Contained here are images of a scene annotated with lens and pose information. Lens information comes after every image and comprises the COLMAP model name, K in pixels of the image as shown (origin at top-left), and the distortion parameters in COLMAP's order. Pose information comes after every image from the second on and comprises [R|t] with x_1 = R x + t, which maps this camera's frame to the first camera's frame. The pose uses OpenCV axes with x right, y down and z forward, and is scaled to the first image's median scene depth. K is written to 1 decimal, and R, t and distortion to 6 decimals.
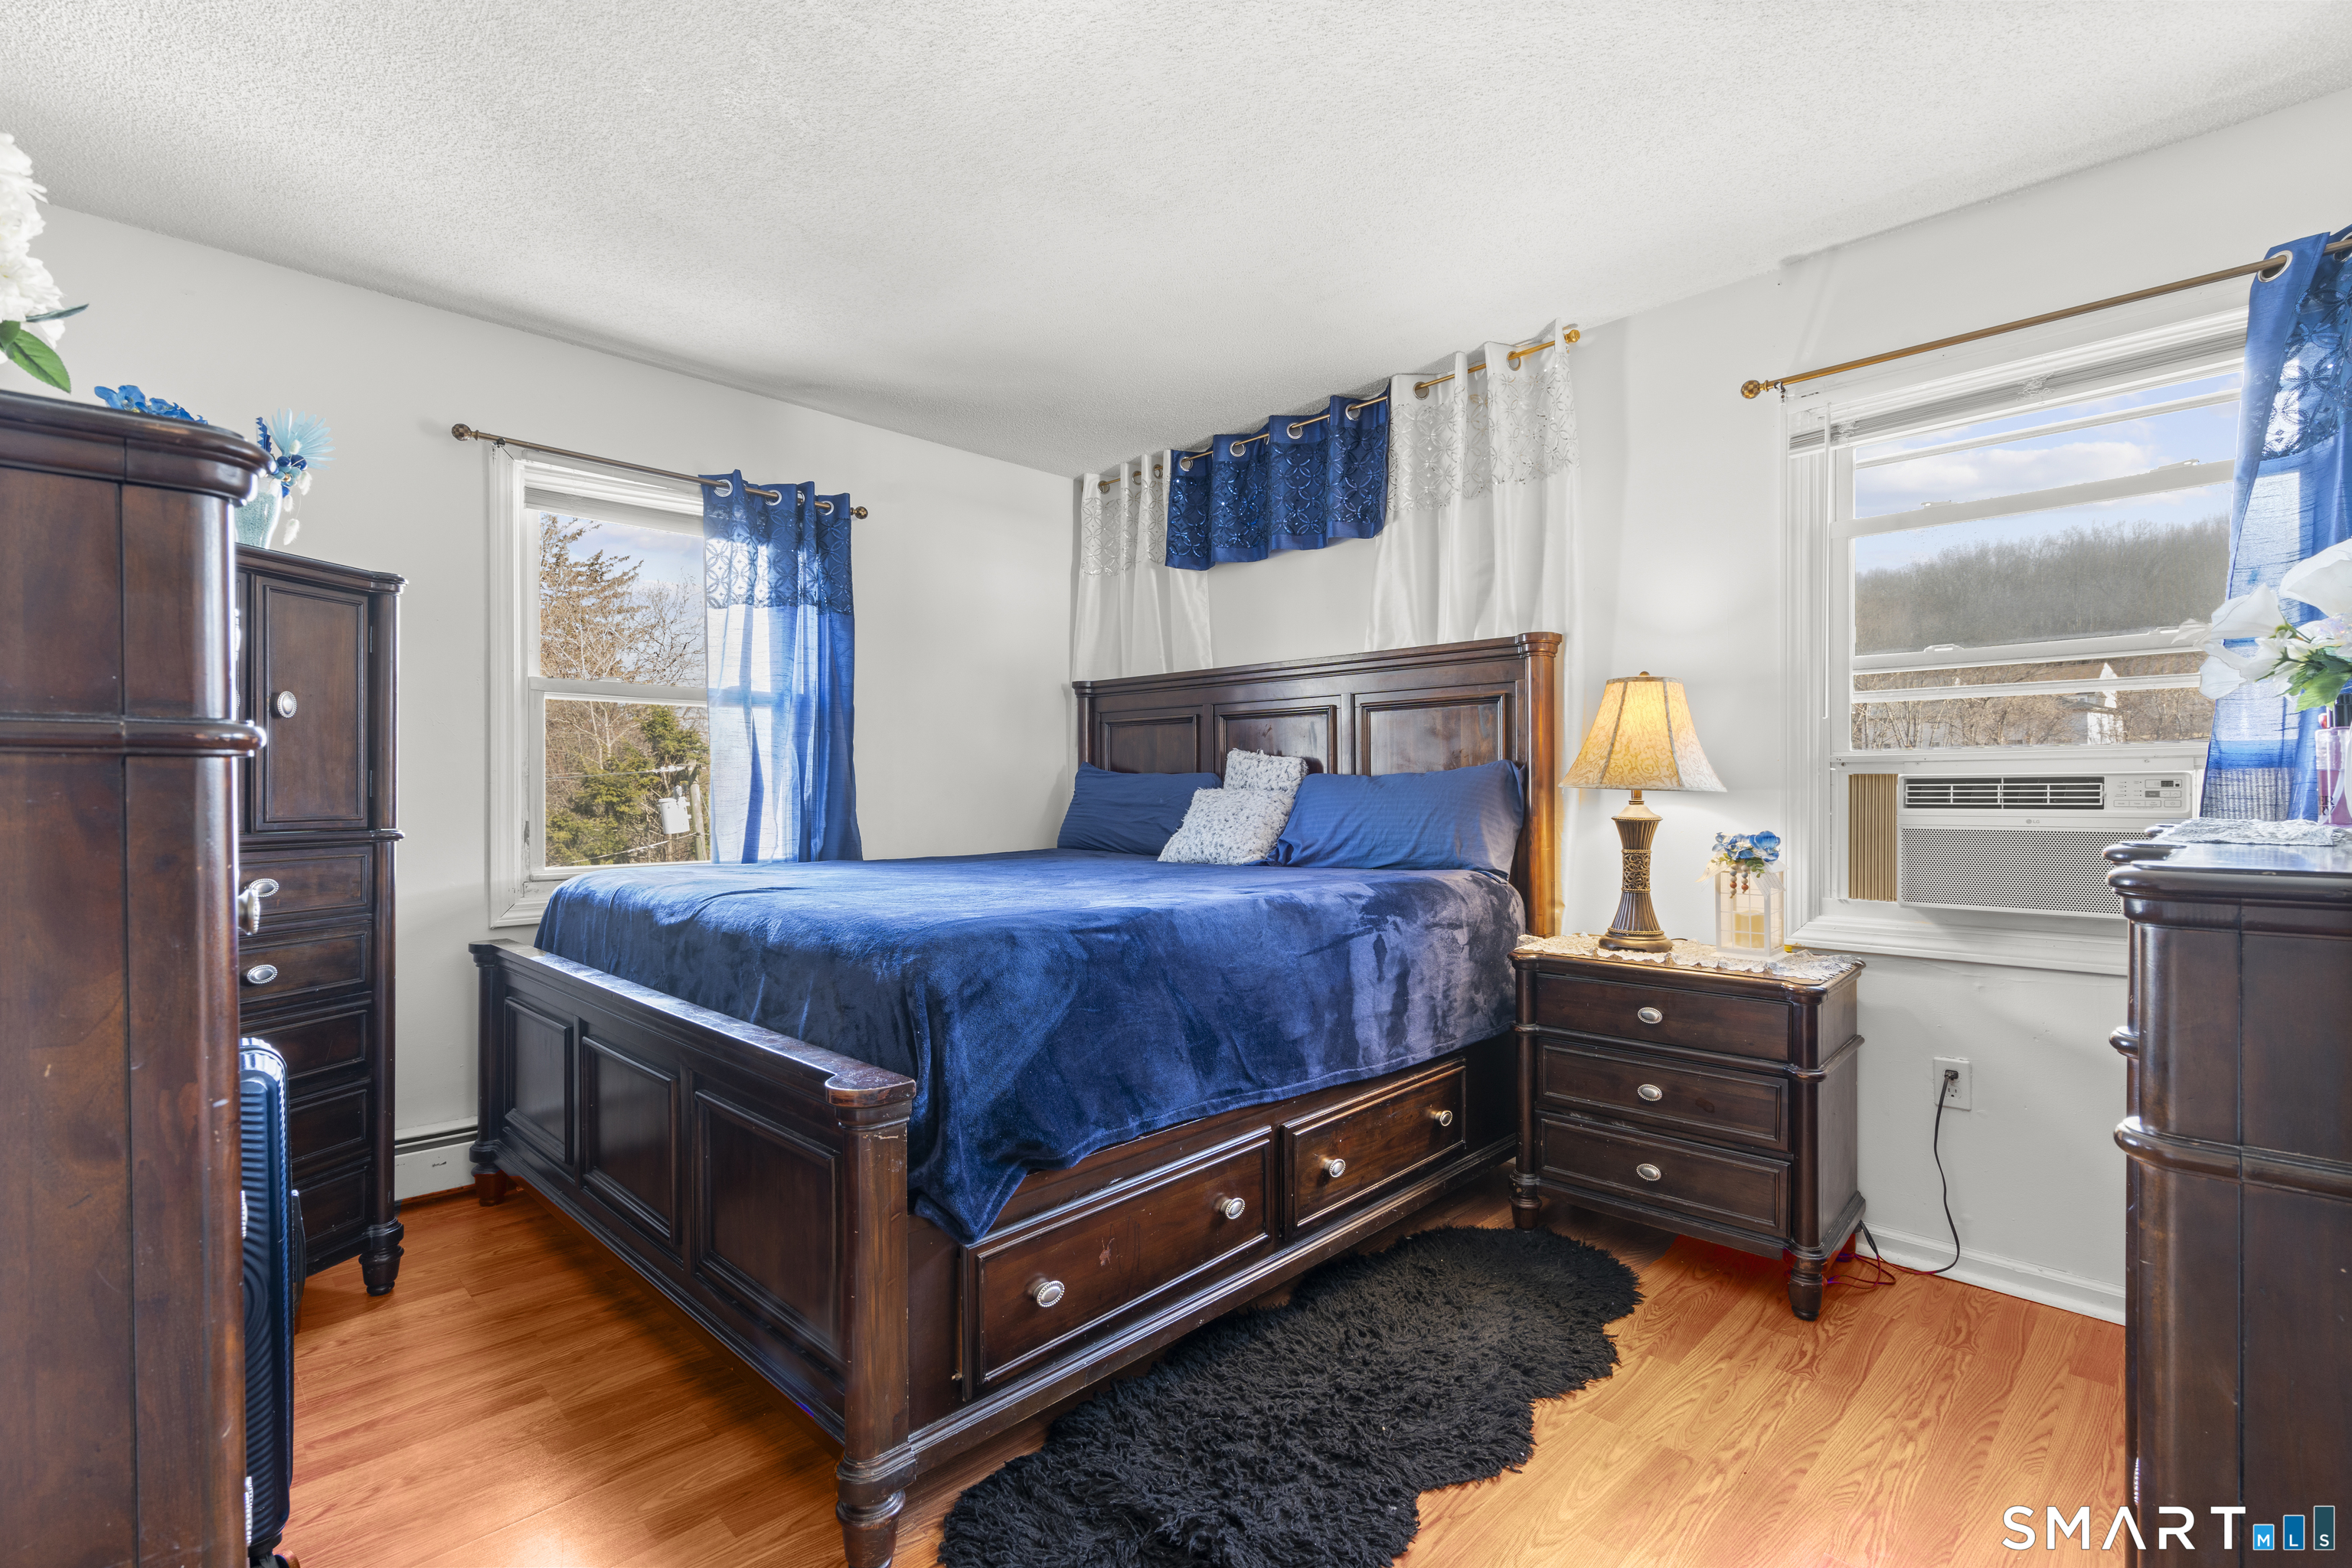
lens RADIAL K [[1060.8, 0, 1176.0], [0, 1060.8, 784.0], [0, 0, 1]] dist [-0.002946, -0.000075]
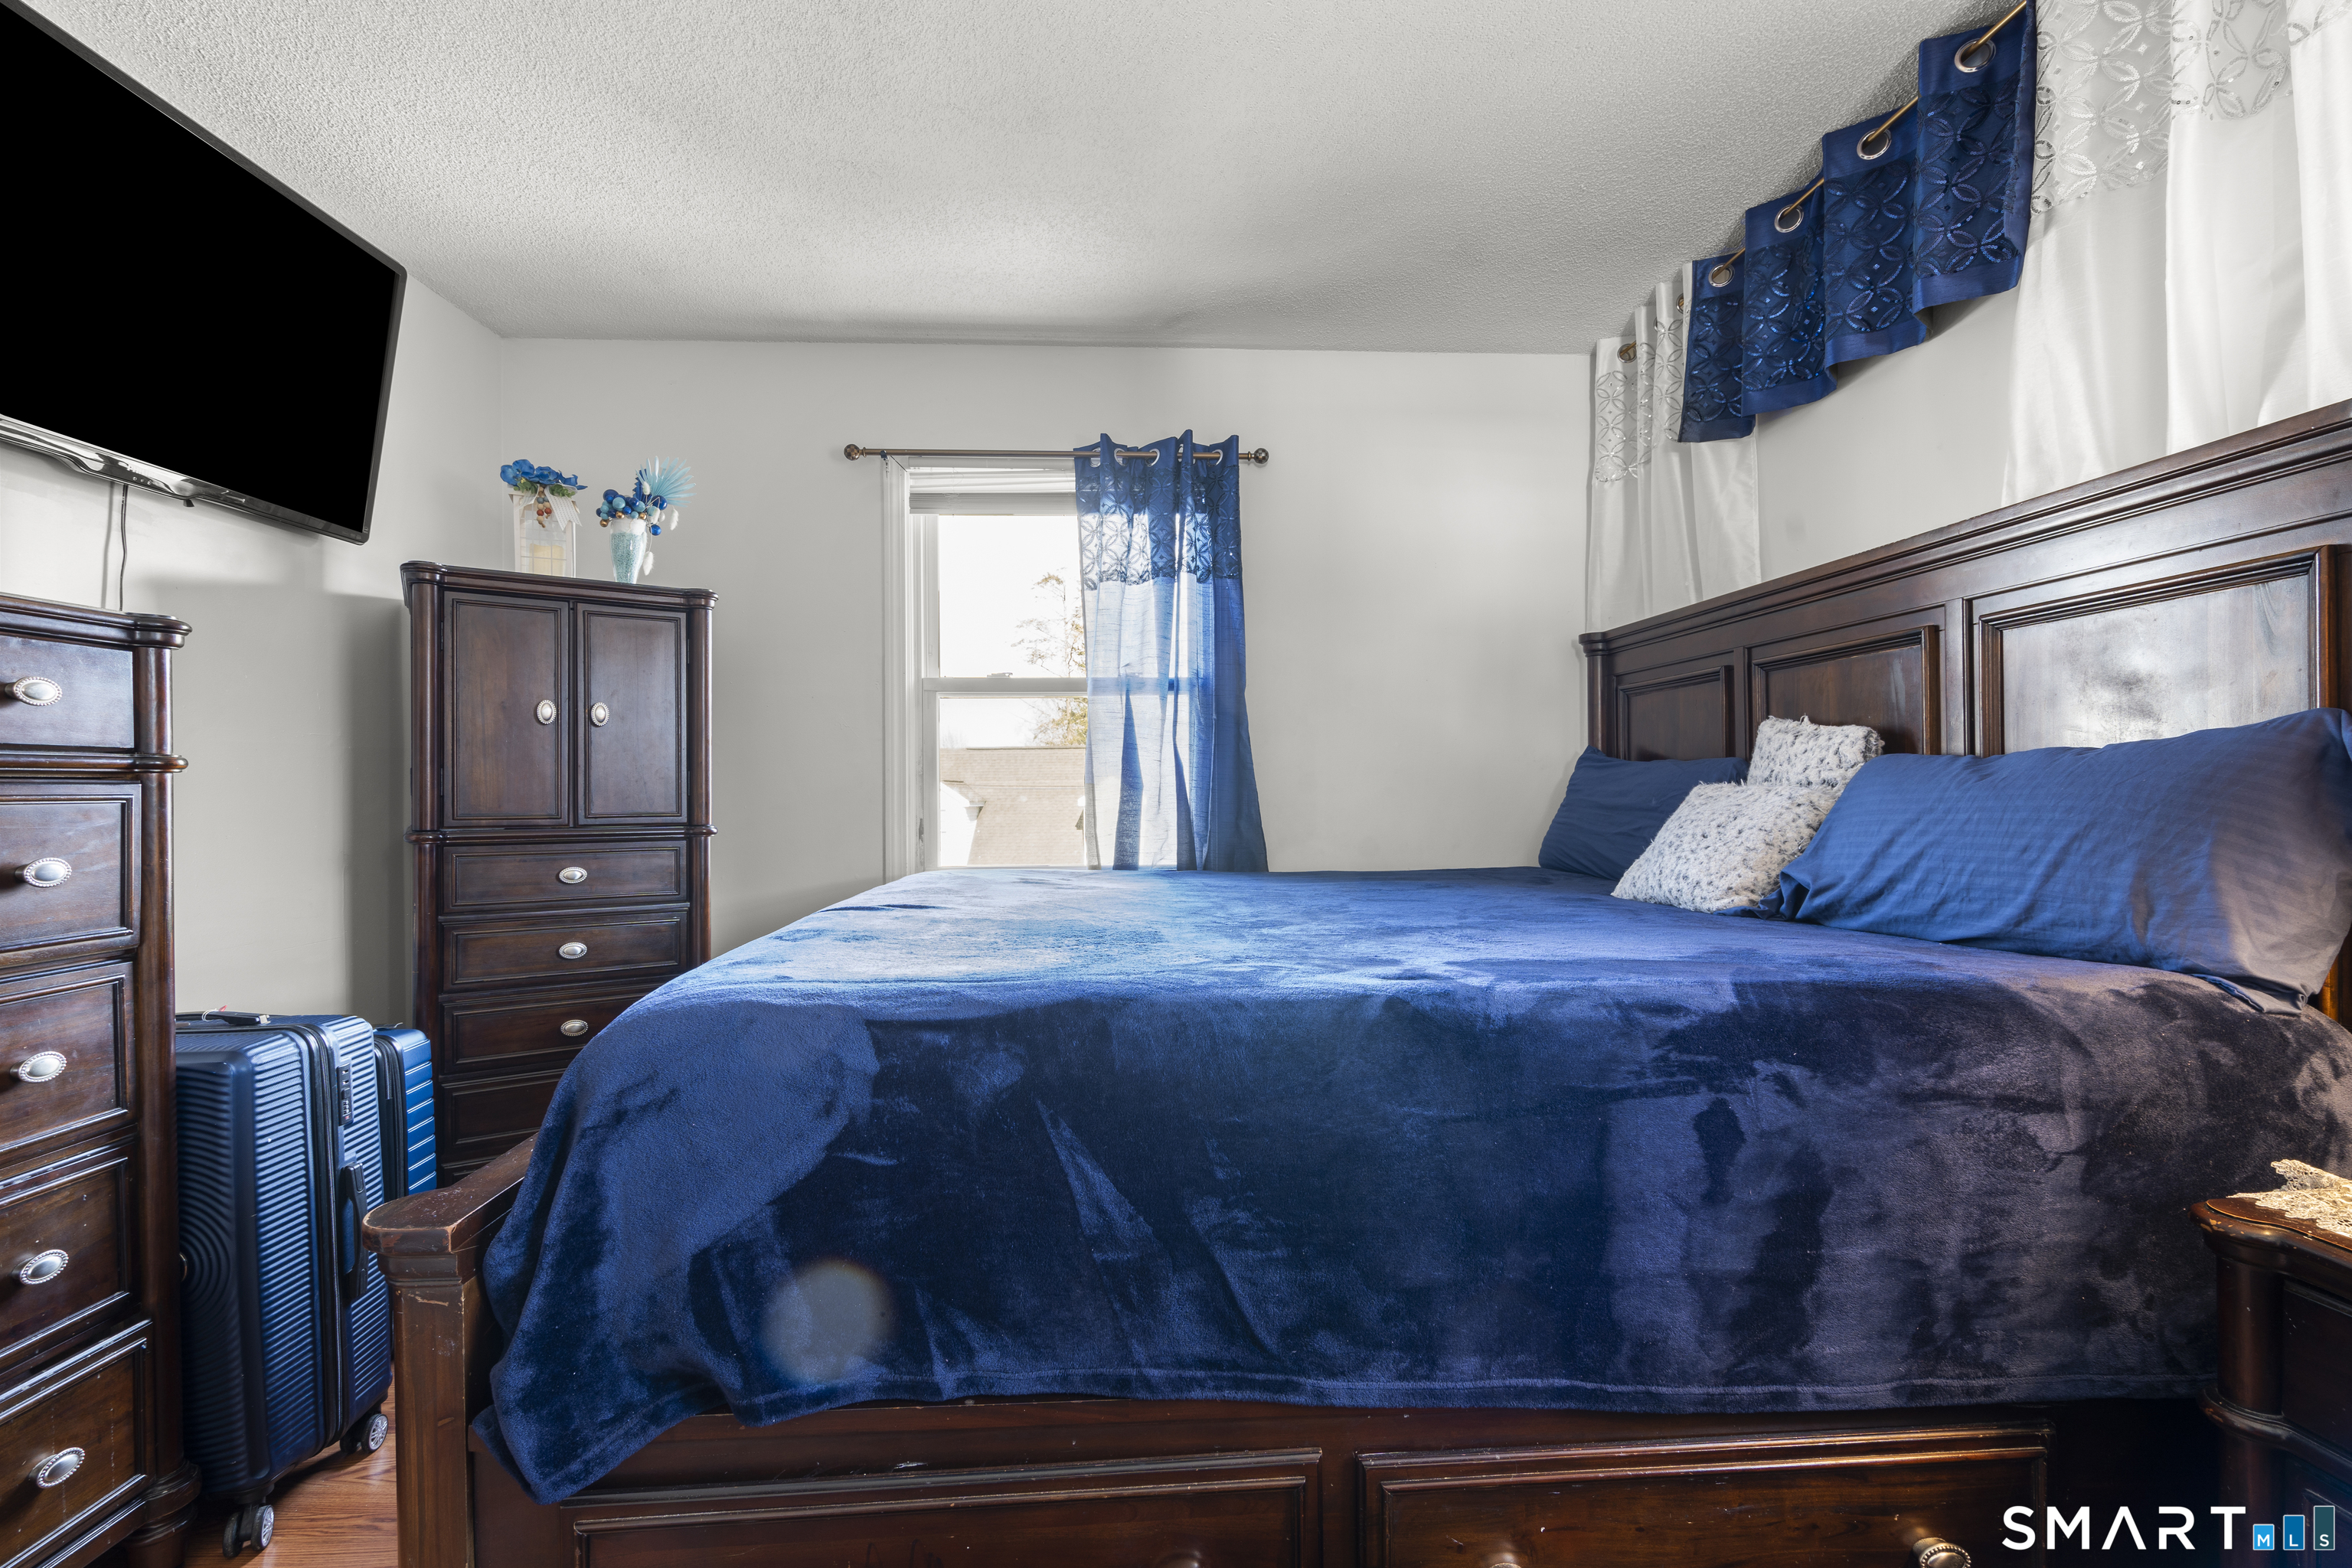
lens RADIAL K [[1058.3, 0, 1176.0], [0, 1058.3, 784.0], [0, 0, 1]] dist [-0.002940, 0.003863]
pose [[0.736464, -0.004519, -0.676462, 0.243285], [0.007459, 0.999971, 0.001441, 0.002055], [0.676436, -0.006107, 0.736476, 0.373265]]
